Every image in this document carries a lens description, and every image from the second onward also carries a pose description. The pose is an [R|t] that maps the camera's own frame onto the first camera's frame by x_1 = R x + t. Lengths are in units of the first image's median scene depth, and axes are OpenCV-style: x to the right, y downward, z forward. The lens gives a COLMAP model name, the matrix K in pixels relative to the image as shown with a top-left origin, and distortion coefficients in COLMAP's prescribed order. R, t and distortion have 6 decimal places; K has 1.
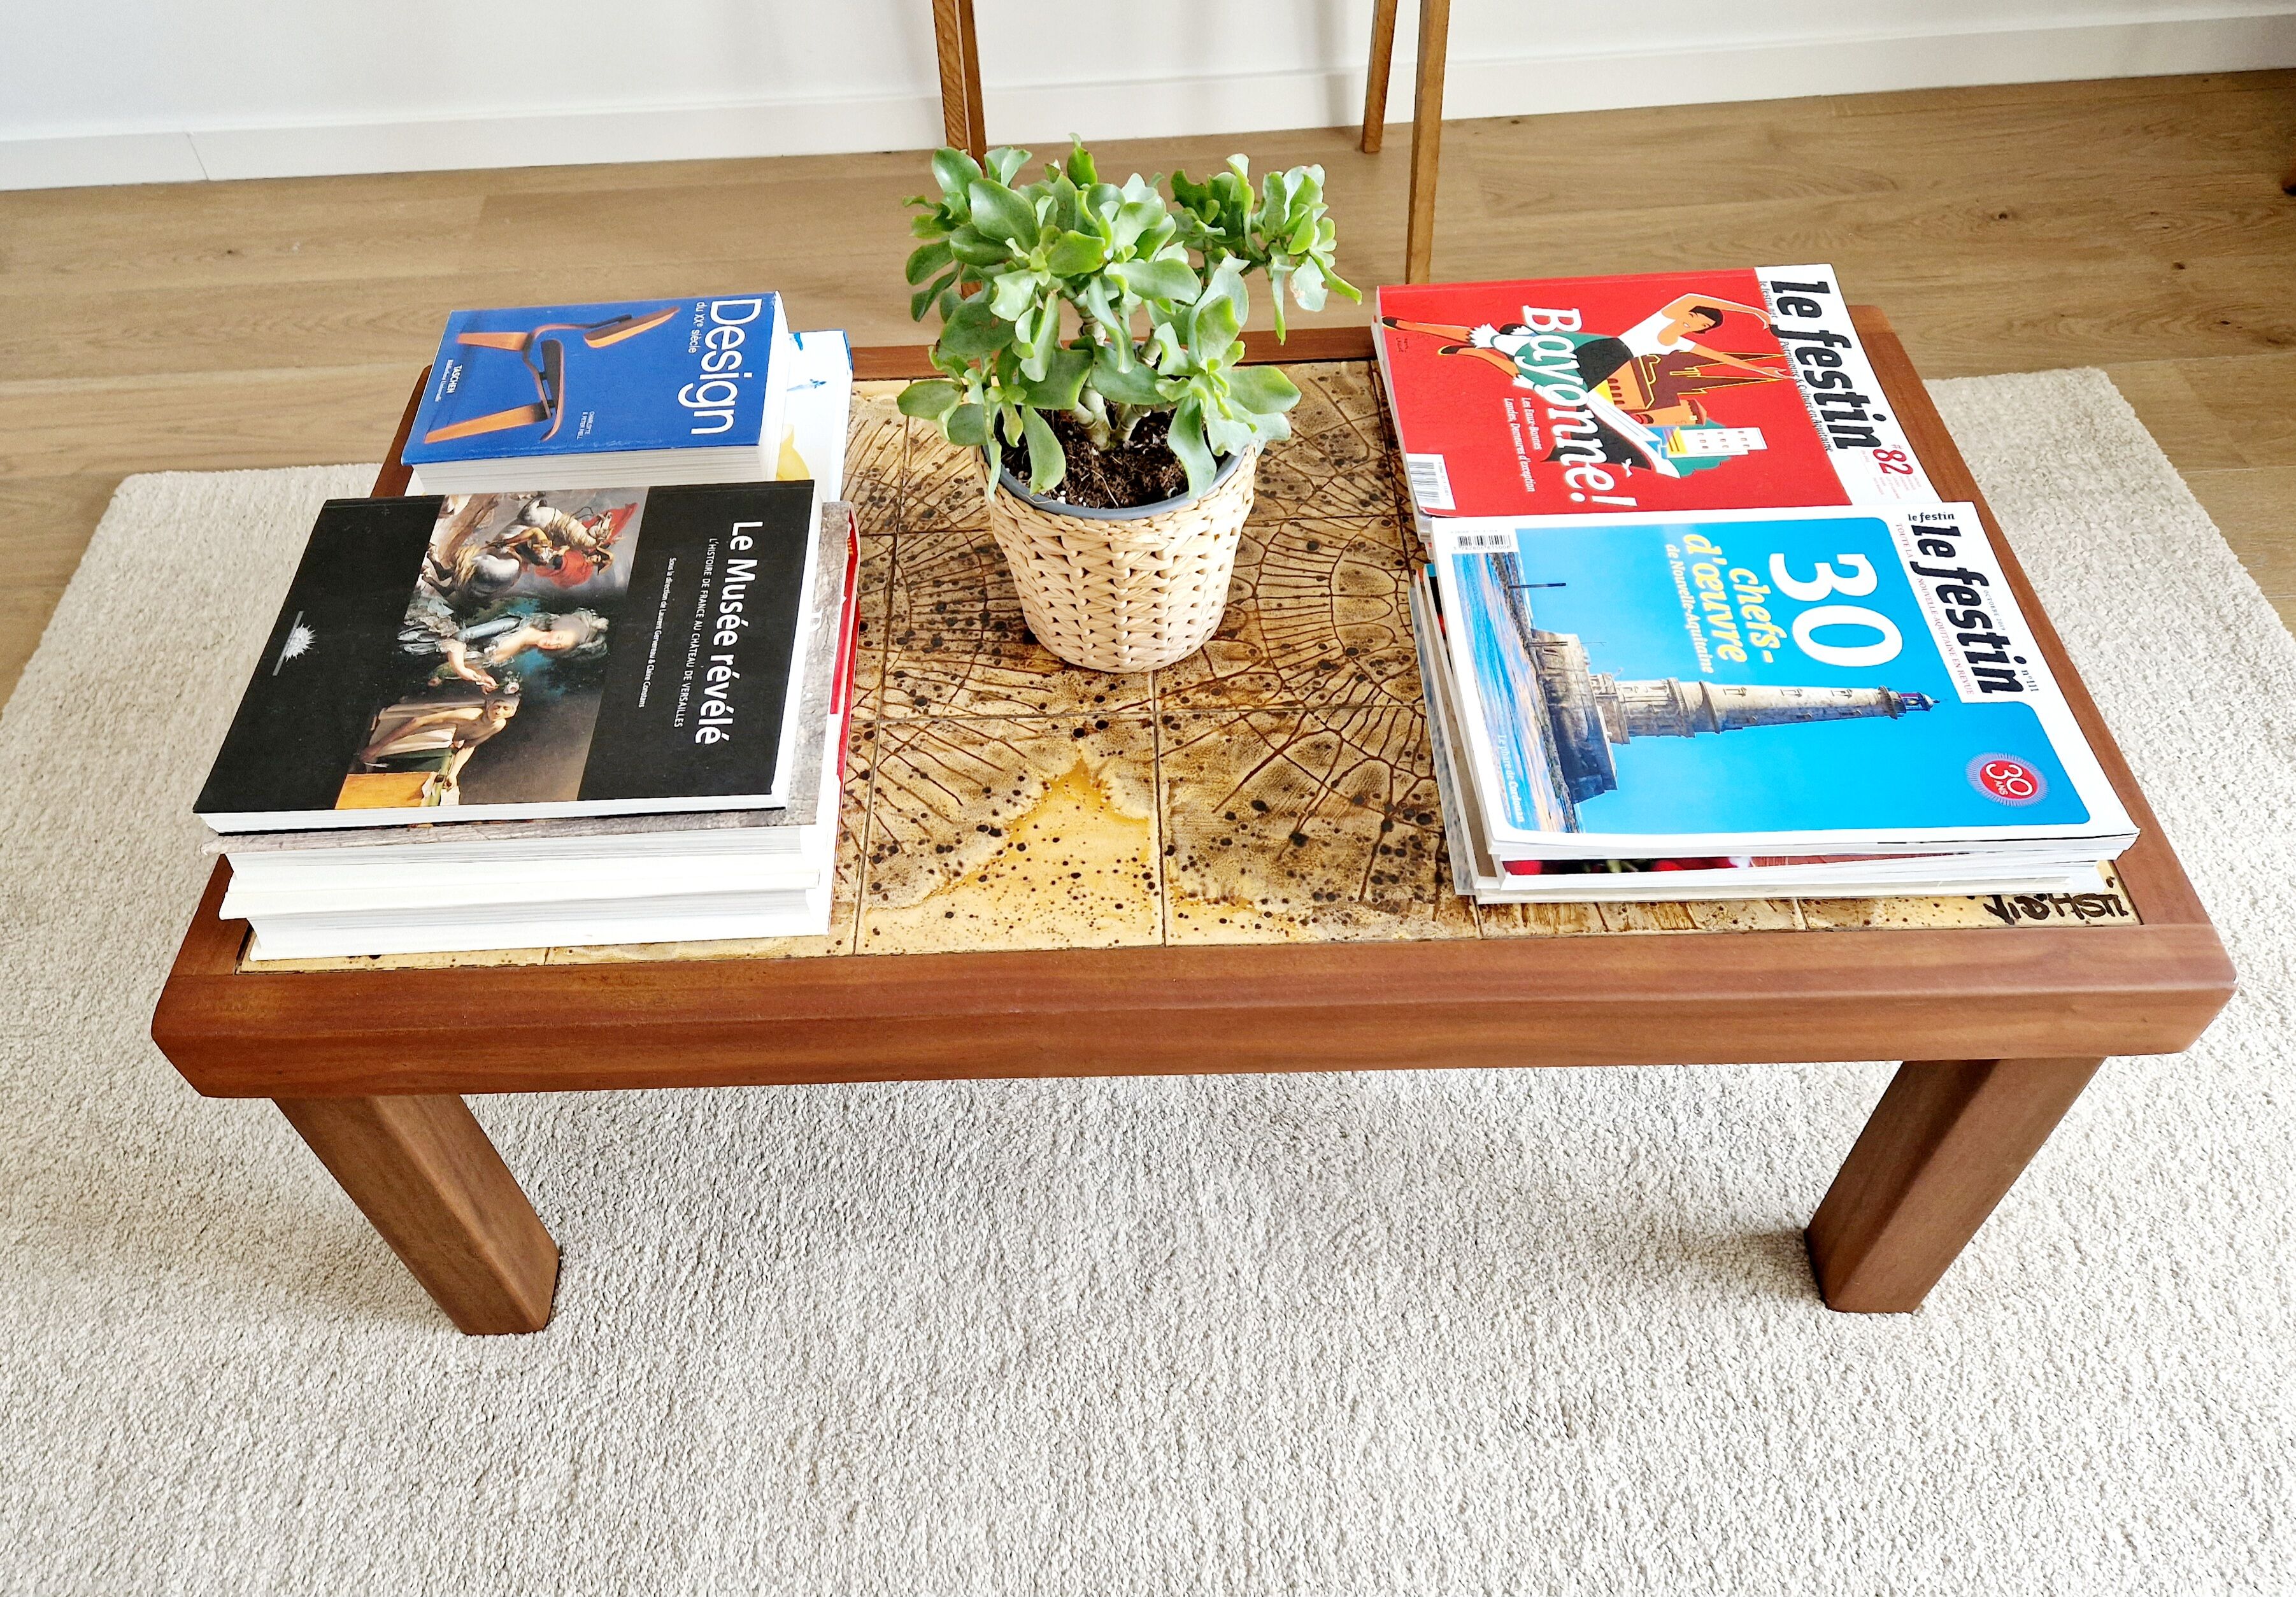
lens RADIAL K [[1705.3, 0, 1063.2], [0, 1705.3, 686.6], [0, 0, 1]] dist [0.082773, -0.080758]
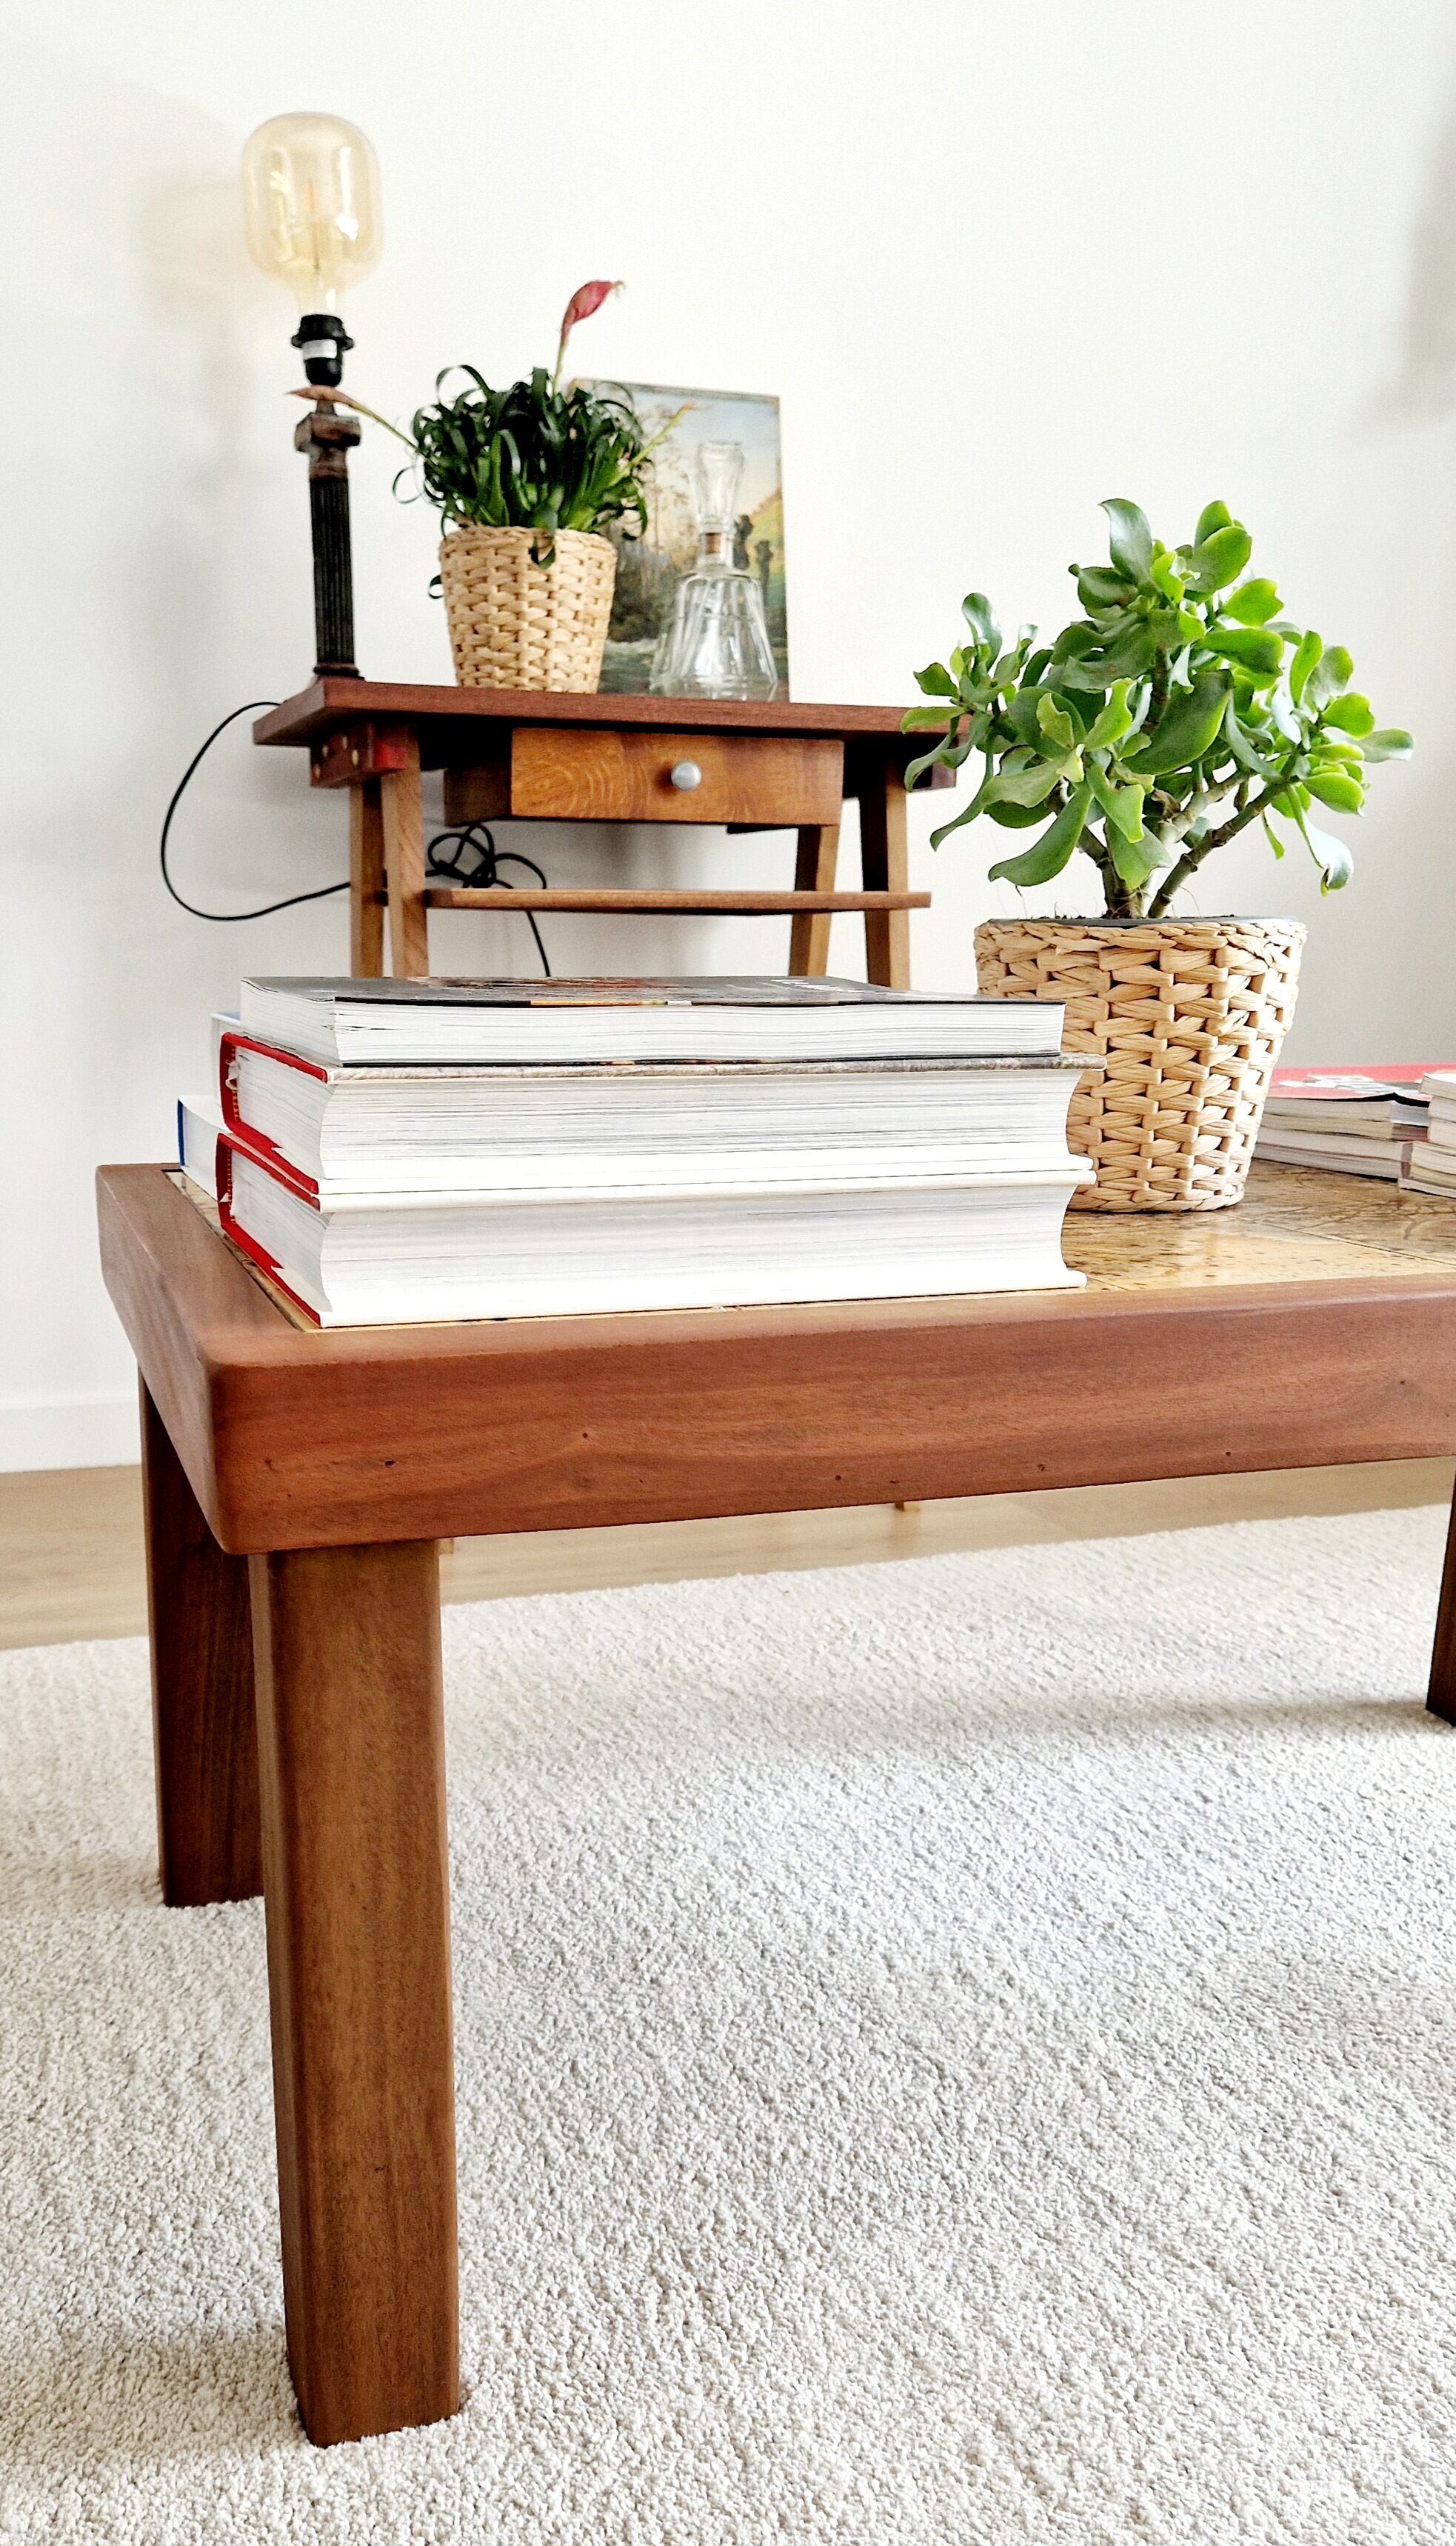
lens RADIAL K [[1986.5, 0, 622.4], [0, 1986.5, 1493.6], [0, 0, 1]] dist [0.077303, -0.080533]
pose [[0.948124, -0.026205, 0.316820, -0.540325], [0.191771, 0.841991, -0.504256, 0.552844], [-0.253546, 0.538854, 0.803337, 0.358480]]
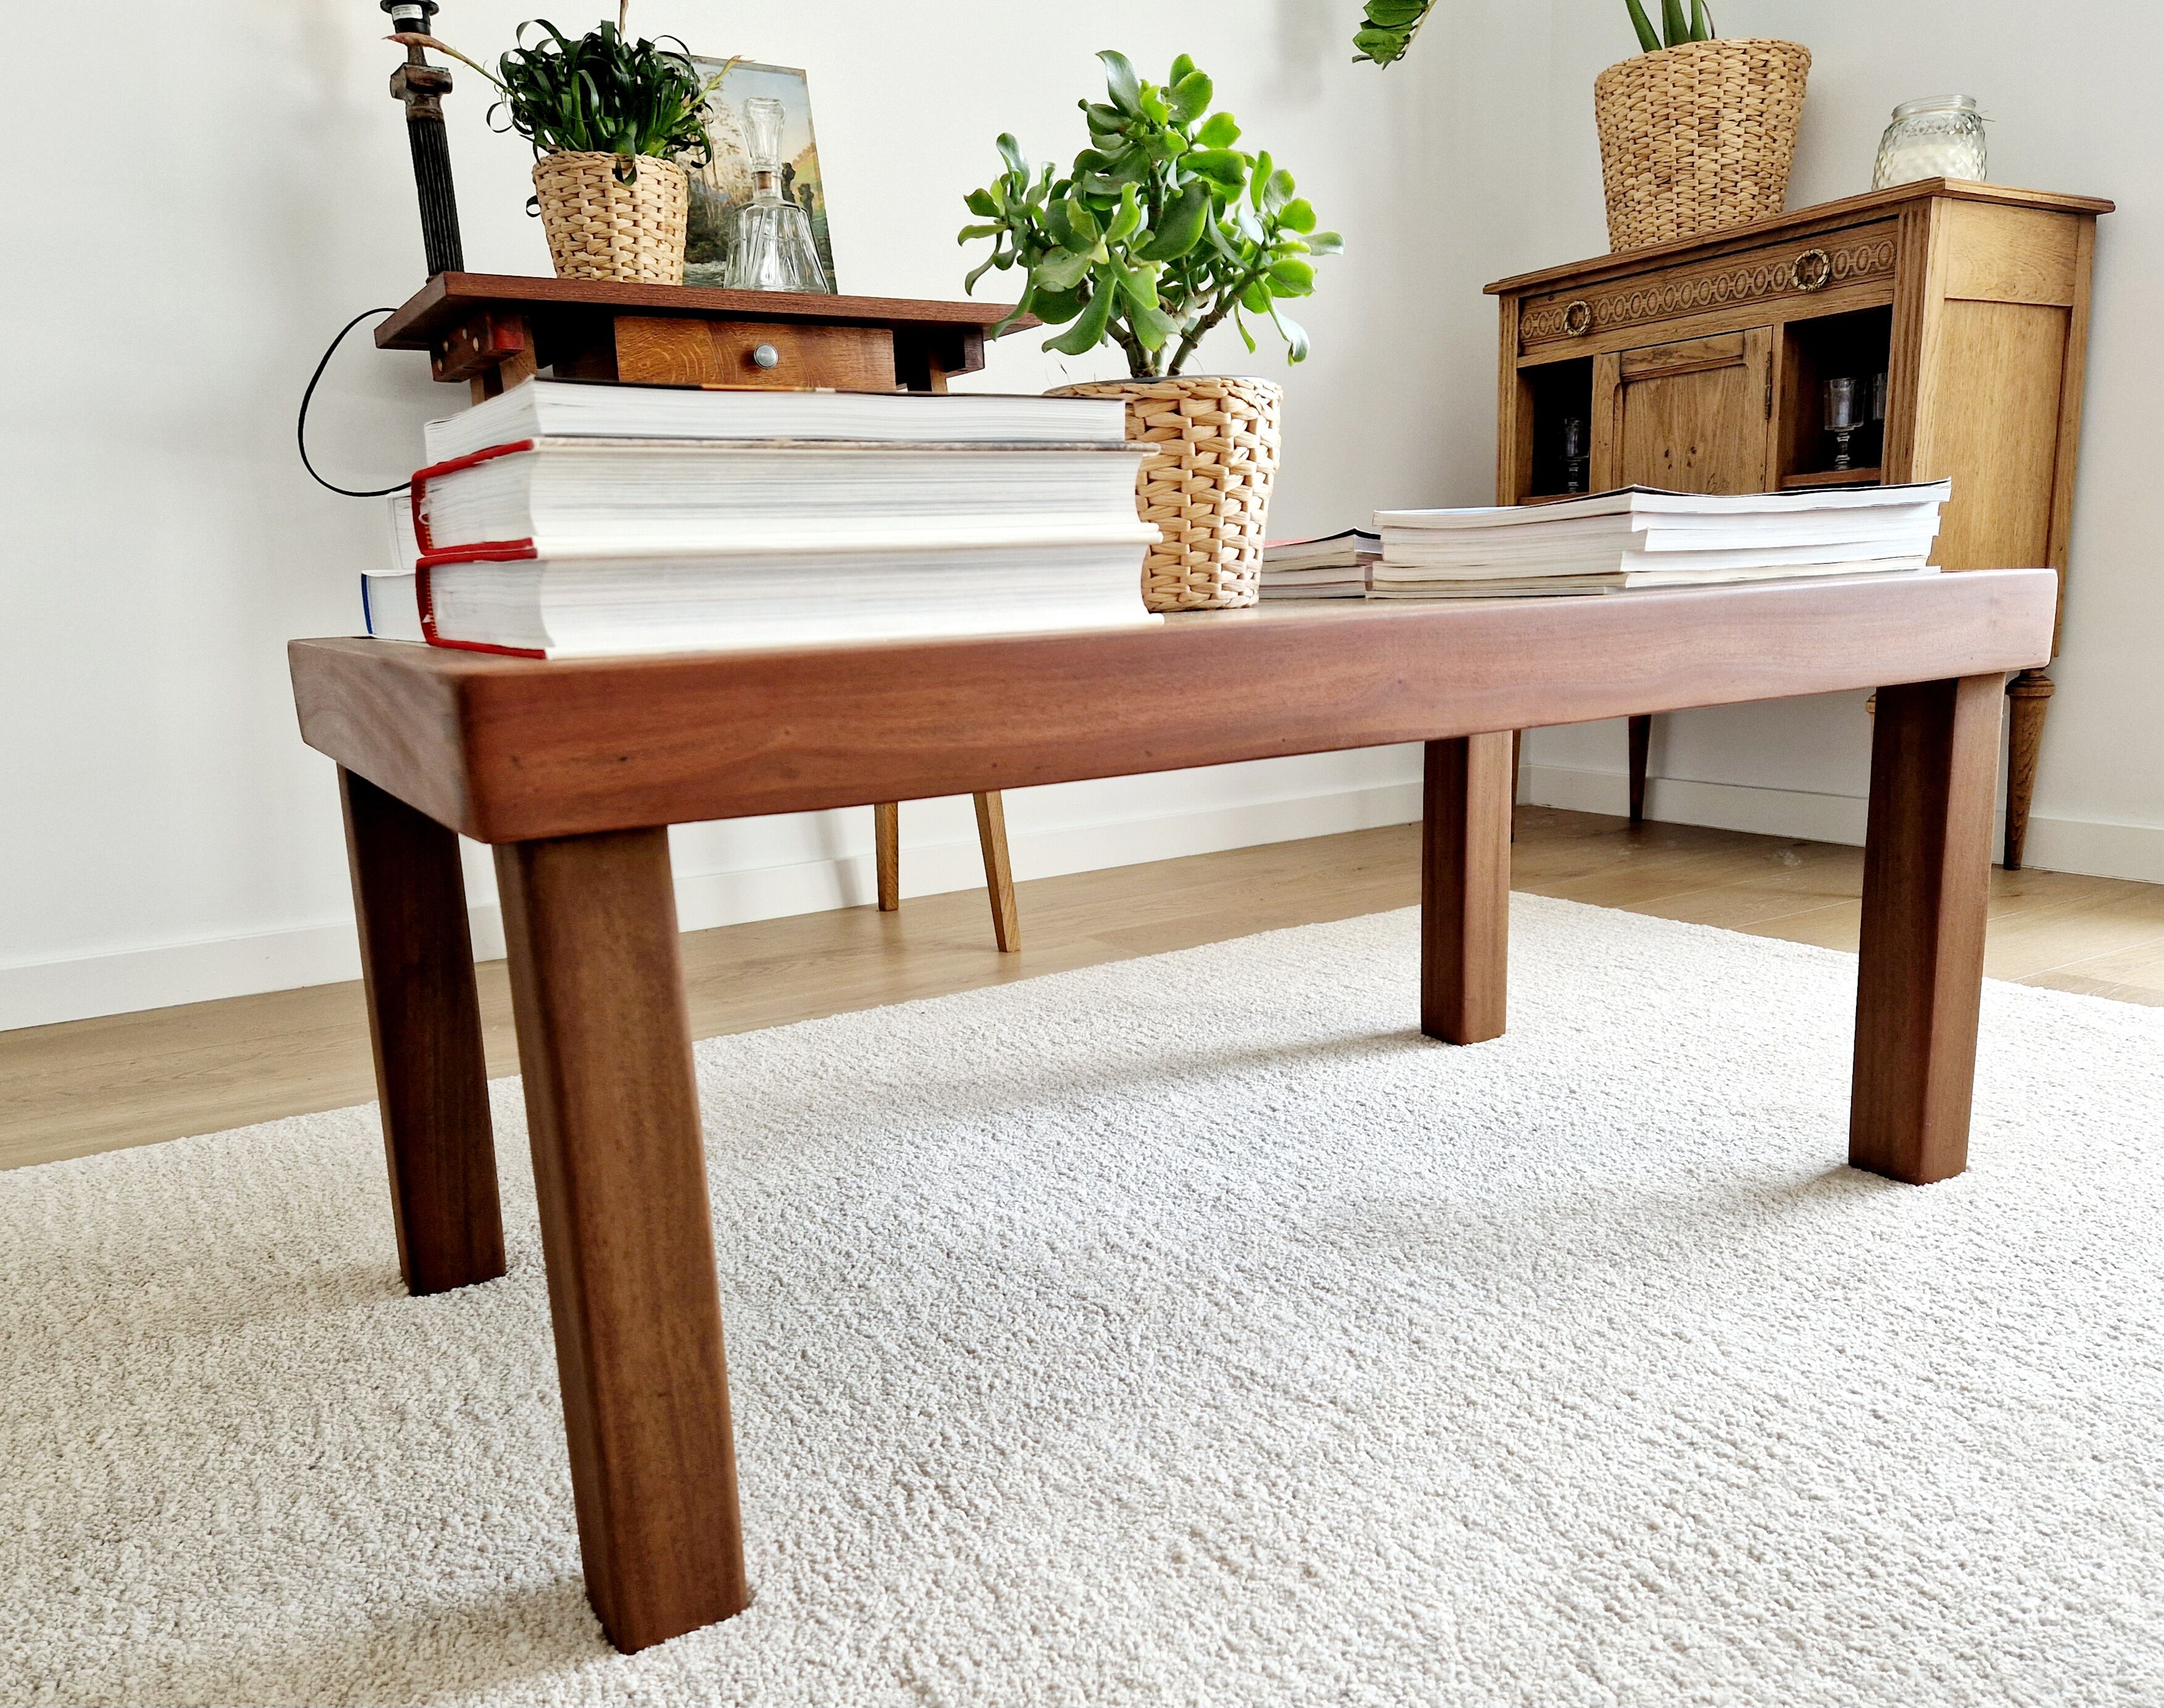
lens RADIAL K [[1643.0, 0, 1100.8], [0, 1643.0, 946.8], [0, 0, 1]] dist [0.077542, -0.064806]
pose [[0.851792, -0.099311, 0.514381, -0.584790], [0.384123, 0.786050, -0.484329, 0.638851], [-0.356230, 0.610133, 0.707699, 0.422125]]
